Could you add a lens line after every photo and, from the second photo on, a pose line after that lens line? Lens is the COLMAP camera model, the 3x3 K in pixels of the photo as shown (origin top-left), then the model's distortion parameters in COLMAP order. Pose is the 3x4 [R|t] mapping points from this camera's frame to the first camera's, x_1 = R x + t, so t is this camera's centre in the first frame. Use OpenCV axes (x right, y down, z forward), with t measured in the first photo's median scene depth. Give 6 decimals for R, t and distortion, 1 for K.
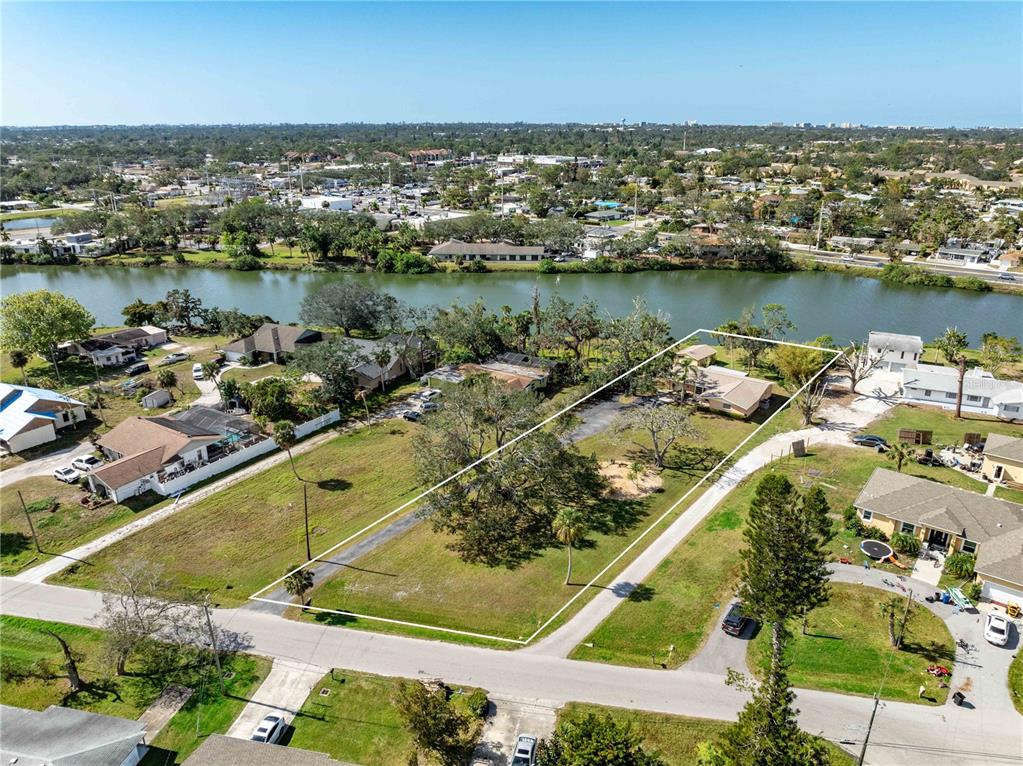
lens RADIAL K [[715.0, 0, 514.0], [0, 715.0, 383.5], [0, 0, 1]] dist [-0.044459, 0.007717]
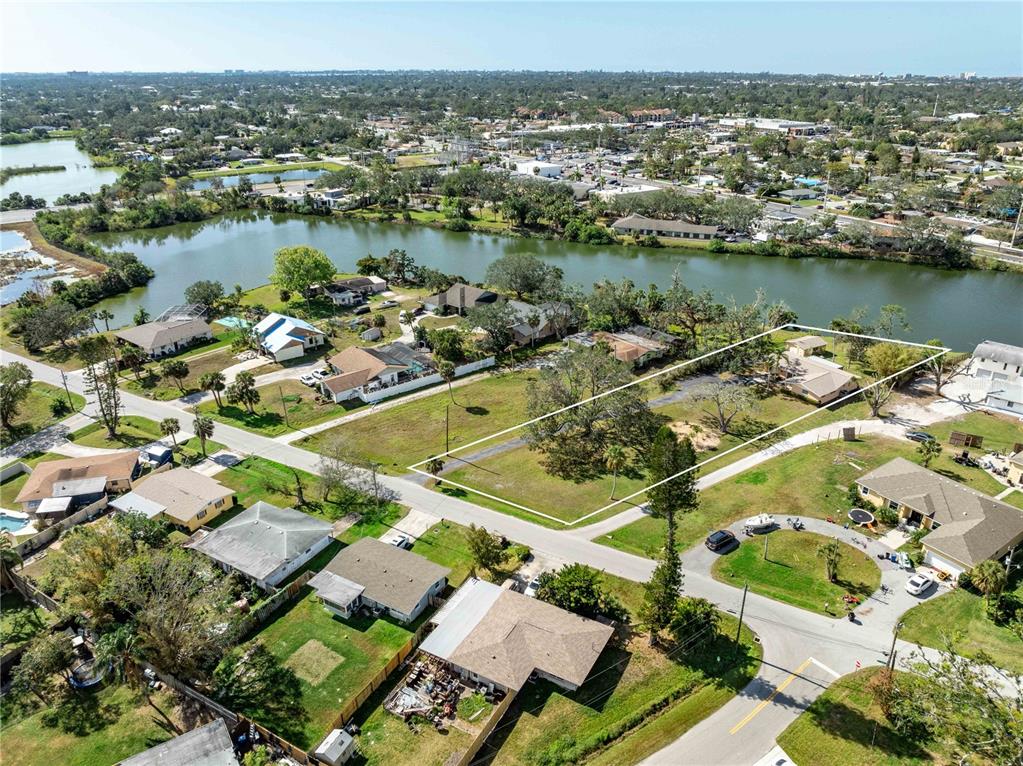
lens RADIAL K [[715.0, 0, 509.3], [0, 715.0, 384.3], [0, 0, 1]] dist [-0.044459, 0.007717]
pose [[0.949362, 0.124323, -0.288540, 0.159462], [-0.104454, 0.991033, 0.083328, -0.025171], [0.296312, -0.048969, 0.953835, -0.244730]]
